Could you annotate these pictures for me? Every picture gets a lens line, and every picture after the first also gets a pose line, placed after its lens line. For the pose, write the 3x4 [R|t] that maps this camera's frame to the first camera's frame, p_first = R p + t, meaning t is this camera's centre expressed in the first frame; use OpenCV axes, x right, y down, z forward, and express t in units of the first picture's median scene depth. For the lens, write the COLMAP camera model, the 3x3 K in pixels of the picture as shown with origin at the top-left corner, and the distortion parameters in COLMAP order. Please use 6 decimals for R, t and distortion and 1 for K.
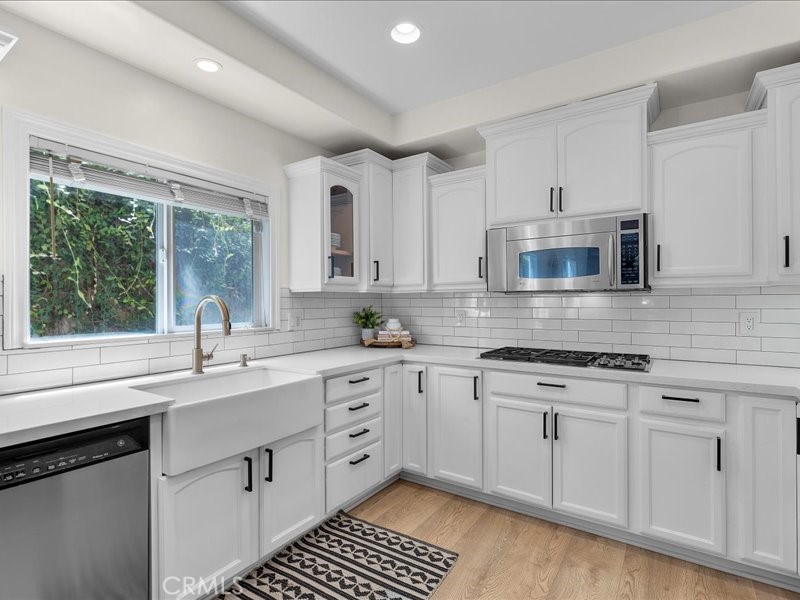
lens RADIAL K [[406.8, 0, 403.4], [0, 406.8, 300.6], [0, 0, 1]] dist [0.009872, -0.002038]
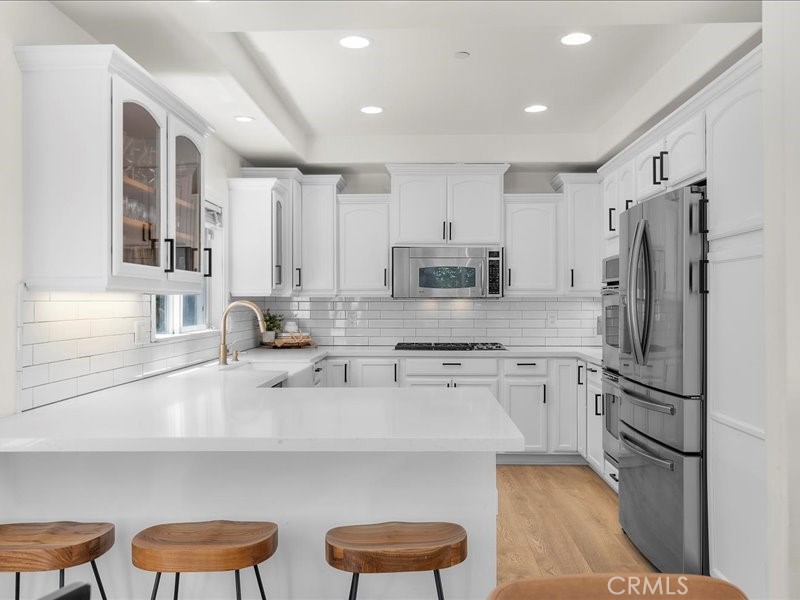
lens RADIAL K [[672.9, 0, 400.3], [0, 672.9, 298.3], [0, 0, 1]] dist [0.009289, -0.000936]
pose [[0.849634, 0.006956, 0.527326, -0.984431], [-0.005603, 0.999976, -0.004163, -0.012355], [-0.527342, 0.000582, 0.849653, -0.865697]]
